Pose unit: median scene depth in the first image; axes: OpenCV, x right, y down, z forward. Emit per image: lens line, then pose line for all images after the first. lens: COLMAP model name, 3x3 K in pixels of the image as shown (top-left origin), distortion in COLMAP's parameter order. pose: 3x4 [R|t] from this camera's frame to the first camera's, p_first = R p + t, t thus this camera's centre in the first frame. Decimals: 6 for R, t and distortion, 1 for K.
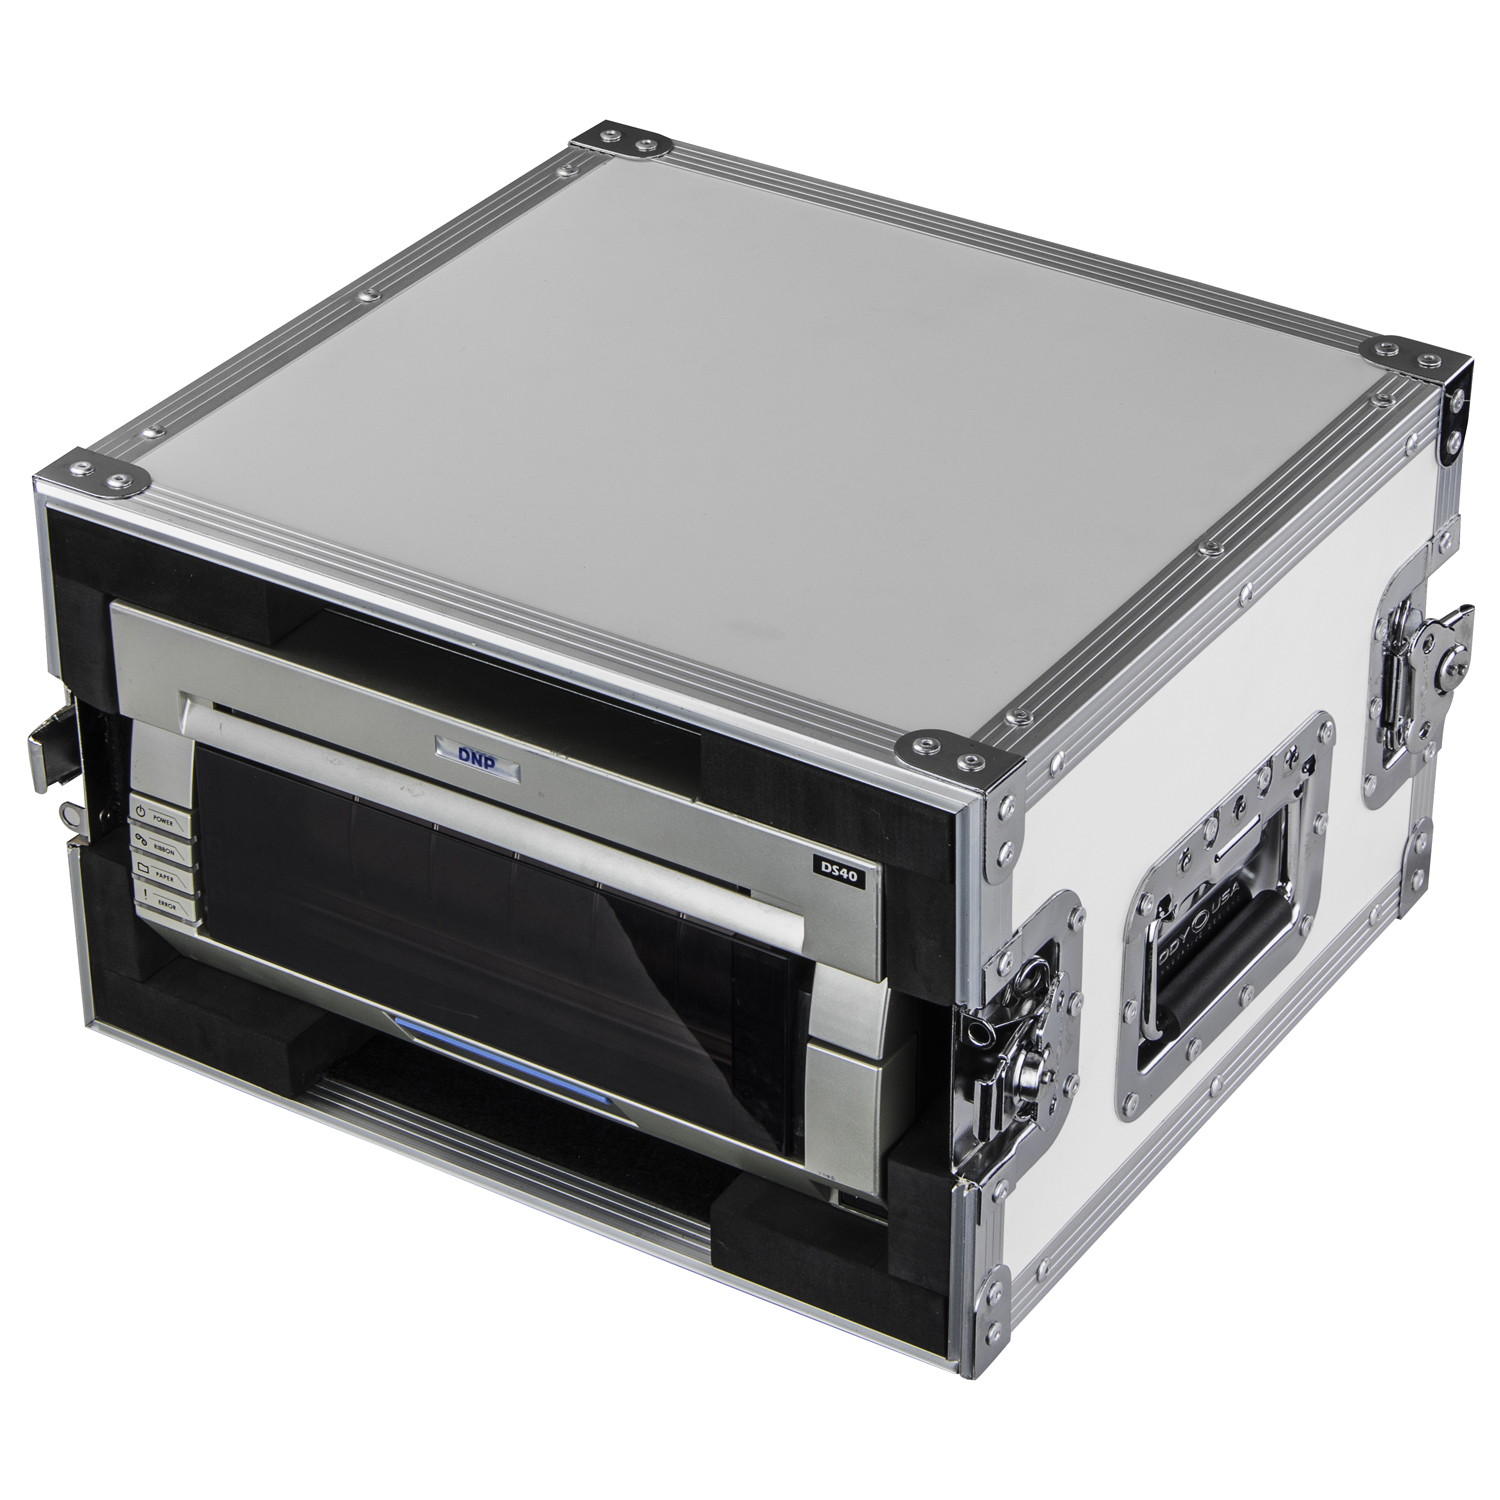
lens RADIAL K [[4791.0, 0, 750.0], [0, 4791.0, 750.0], [0, 0, 1]] dist [-0.097685, -0.517105]
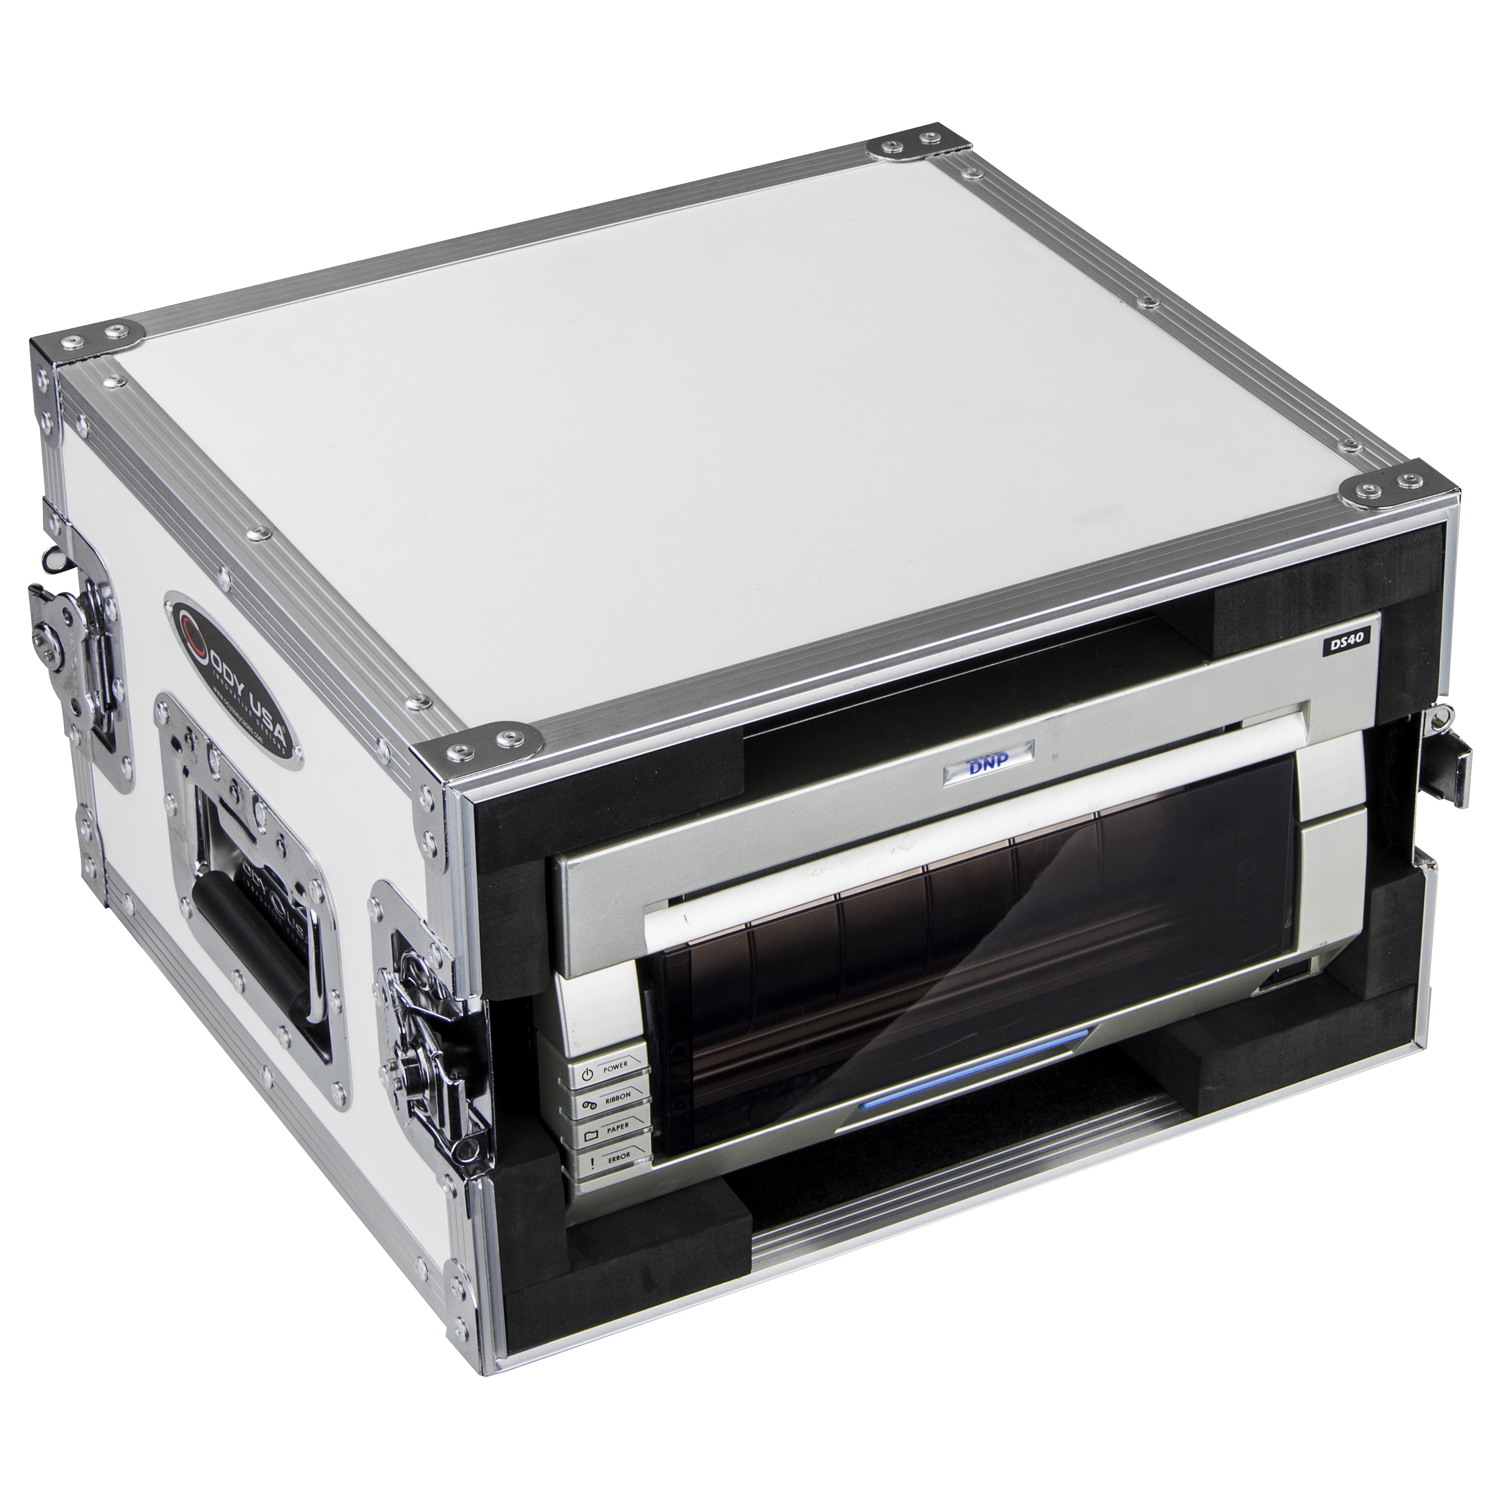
lens RADIAL K [[4716.3, 0, 750.0], [0, 4716.3, 750.0], [0, 0, 1]] dist [-0.064959, 0.623296]
pose [[0.479648, -0.460888, 0.746672, -0.800646], [0.473382, 0.852407, 0.222062, -0.238191], [-0.738814, 0.246950, 0.627032, 0.427749]]
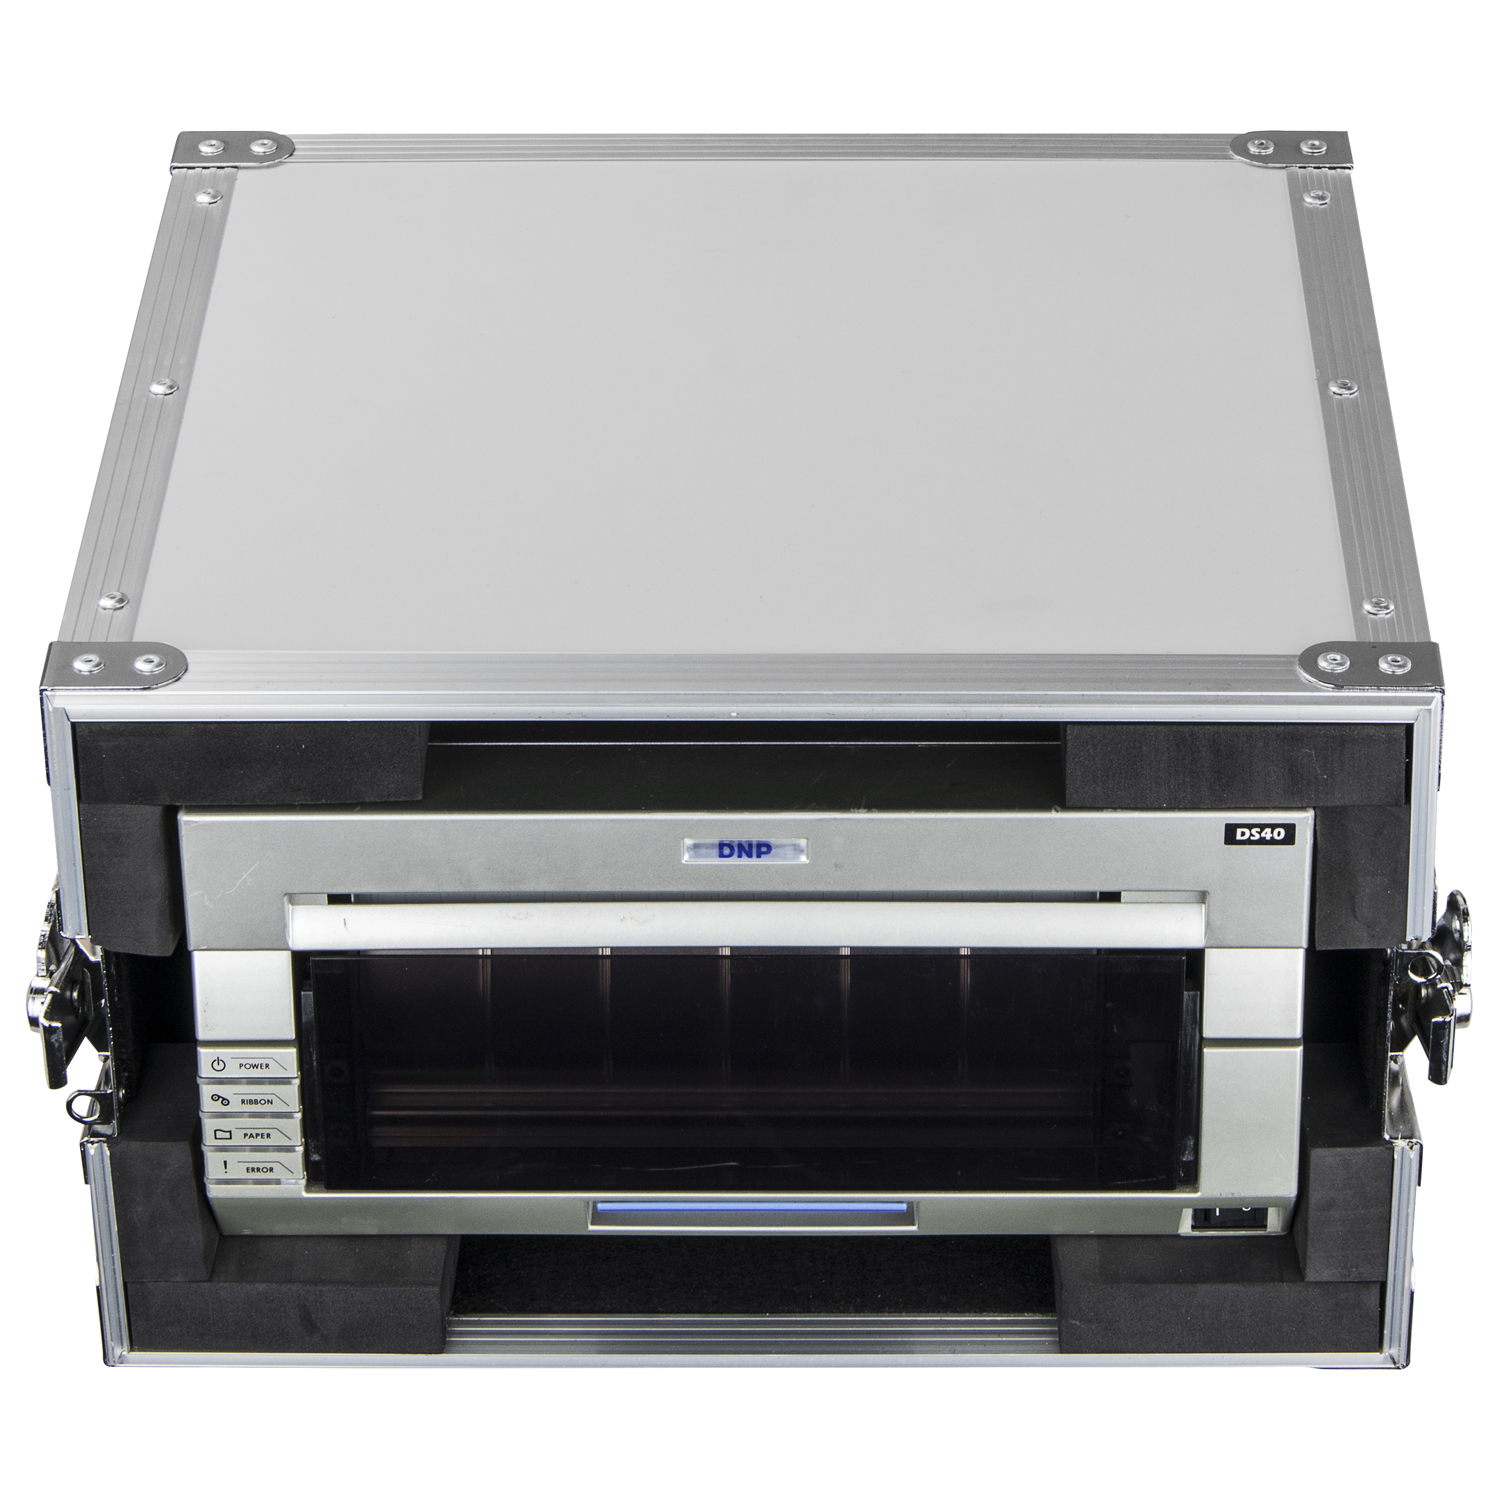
lens RADIAL K [[5491.2, 0, 750.0], [0, 5491.2, 750.0], [0, 0, 1]] dist [-0.016568, -0.196264]
pose [[0.848755, -0.282855, 0.446775, -0.474894], [0.285547, 0.956294, 0.062969, -0.074150], [-0.445059, 0.074130, 0.892428, 0.150274]]
